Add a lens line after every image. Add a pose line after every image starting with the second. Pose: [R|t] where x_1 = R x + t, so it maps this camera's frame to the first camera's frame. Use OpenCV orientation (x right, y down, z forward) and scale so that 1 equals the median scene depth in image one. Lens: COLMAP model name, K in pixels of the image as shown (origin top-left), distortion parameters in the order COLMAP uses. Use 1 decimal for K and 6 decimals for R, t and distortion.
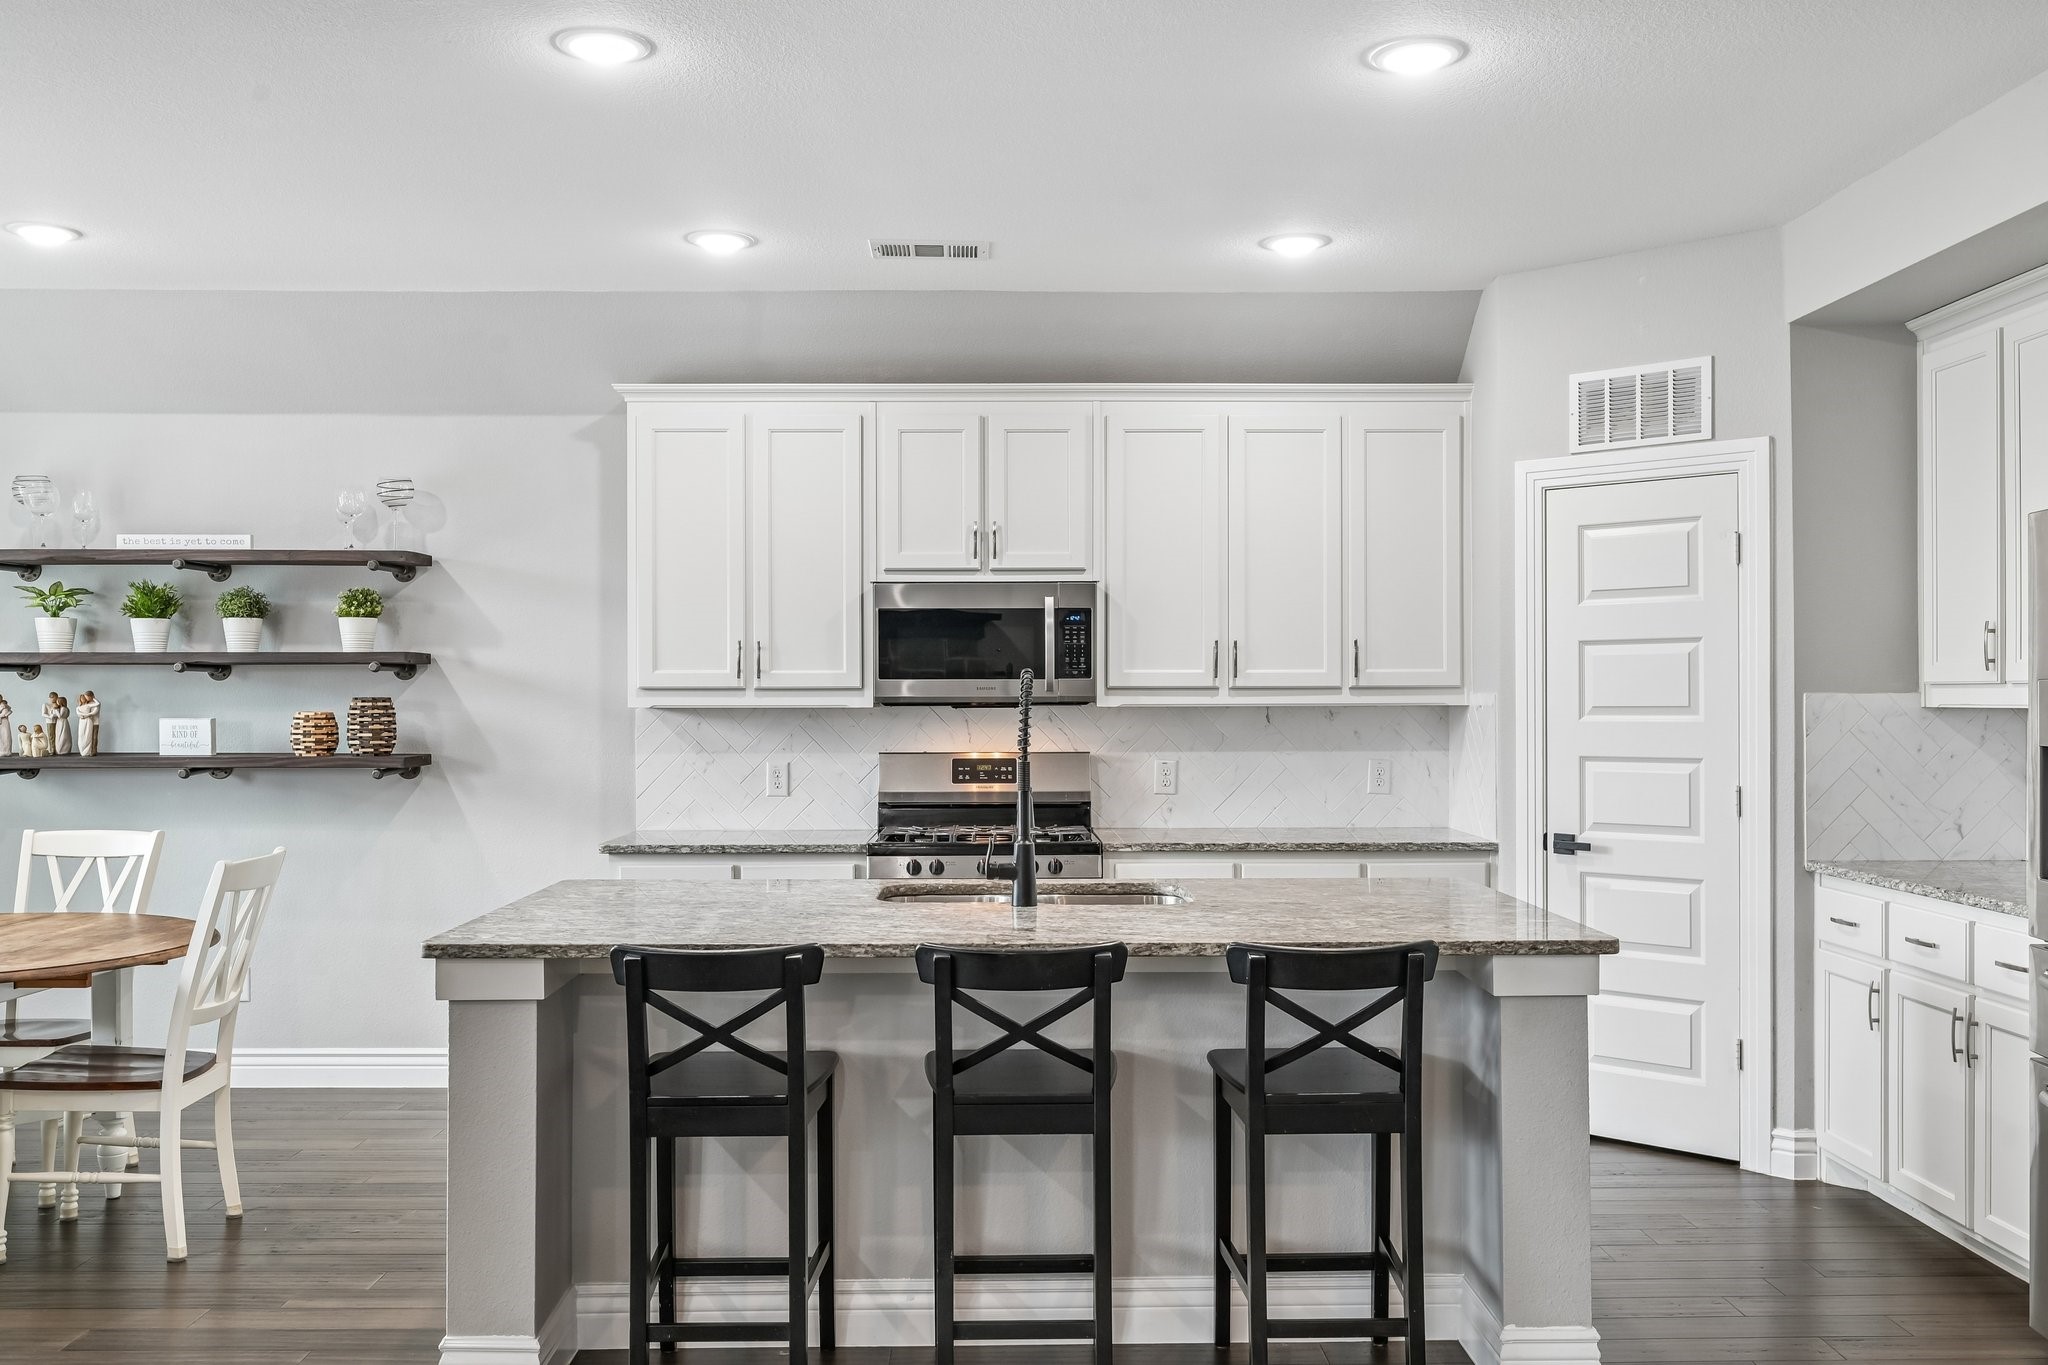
lens RADIAL K [[1792.9, 0, 1033.6], [0, 1792.9, 689.1], [0, 0, 1]] dist [-0.003920, 0.008470]
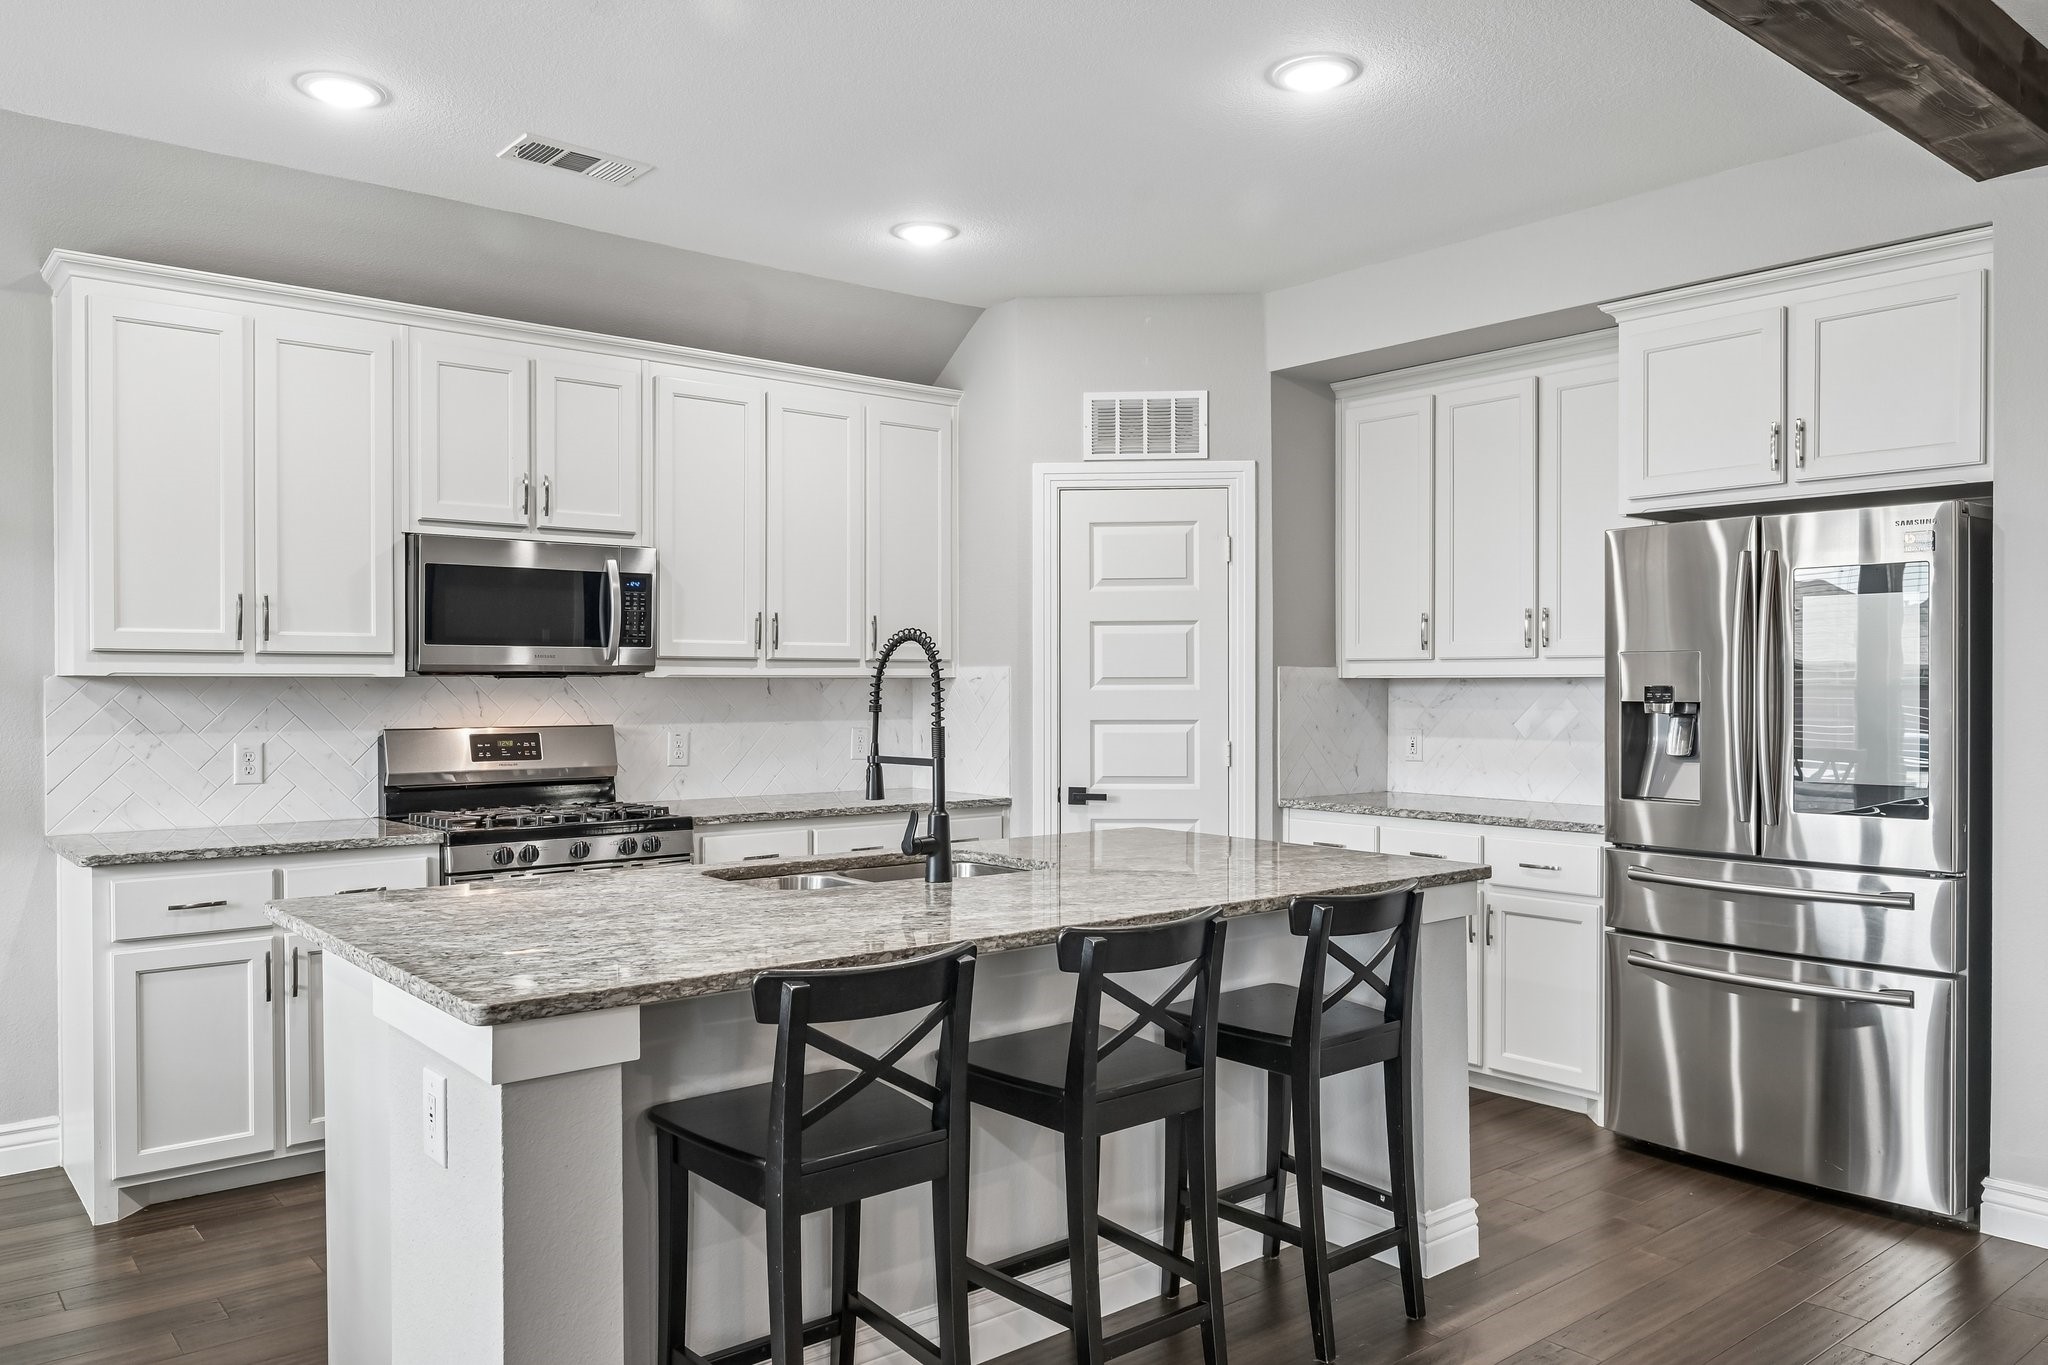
lens RADIAL K [[1476.5, 0, 1040.3], [0, 1476.5, 687.3], [0, 0, 1]] dist [-0.001284, -0.001080]
pose [[0.779583, 0.000310, 0.626299, -0.301154], [-0.003864, 0.999983, 0.004316, 0.011179], [-0.626287, -0.005785, 0.779571, 0.250670]]
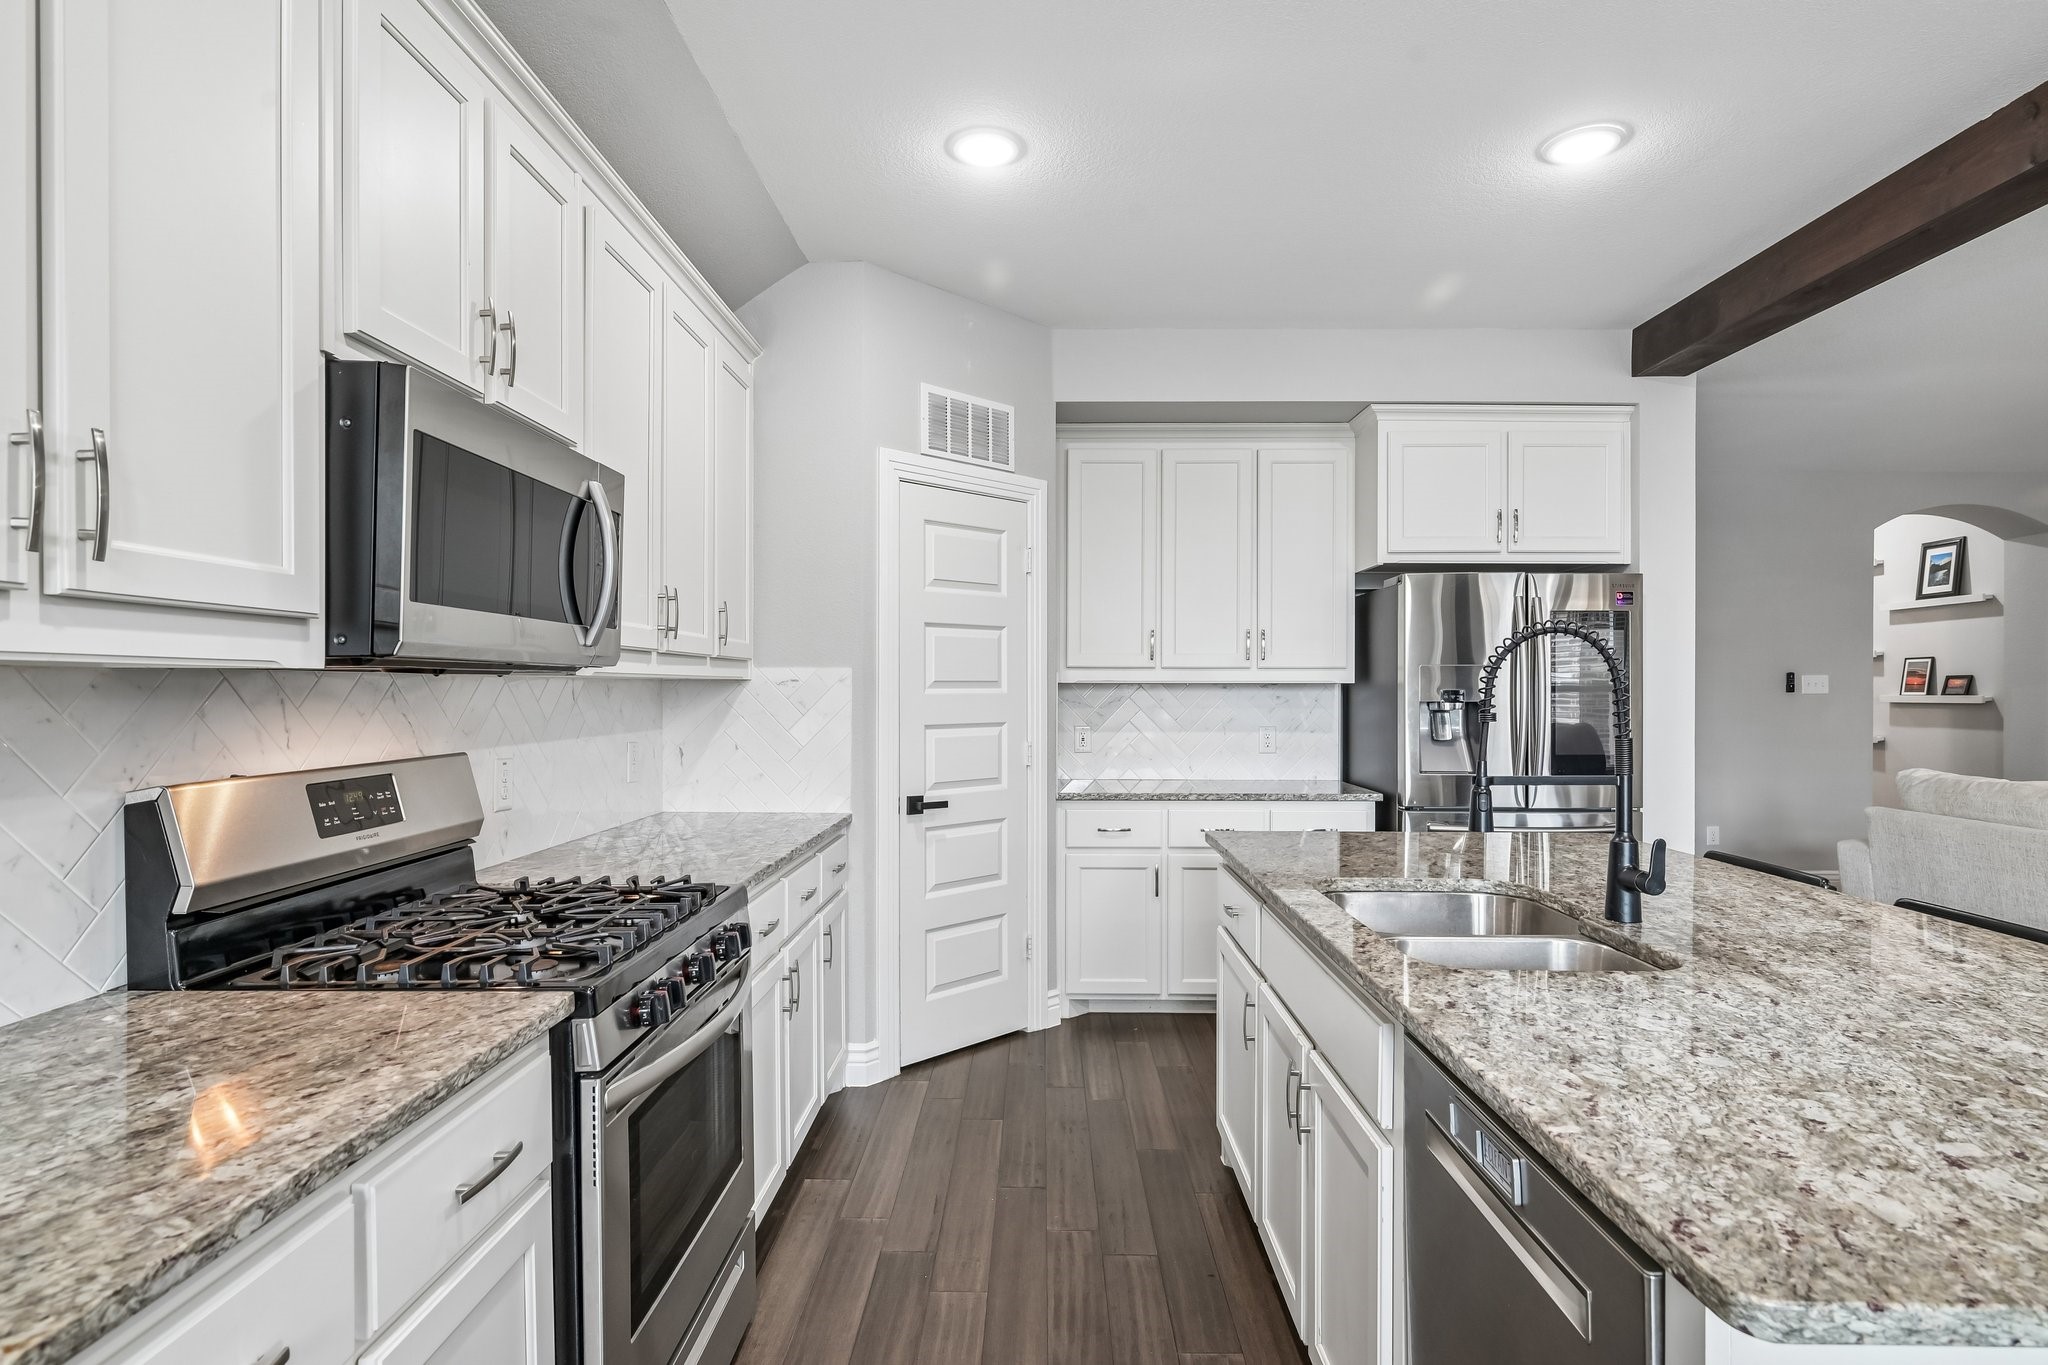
lens RADIAL K [[1036.4, 0, 1042.2], [0, 1036.4, 692.8], [0, 0, 1]] dist [0.000585, -0.001307]
pose [[0.029968, -0.002044, 0.999549, -0.318020], [-0.006602, 0.999976, 0.002243, 0.014160], [-0.999529, -0.006667, 0.029954, 0.842839]]
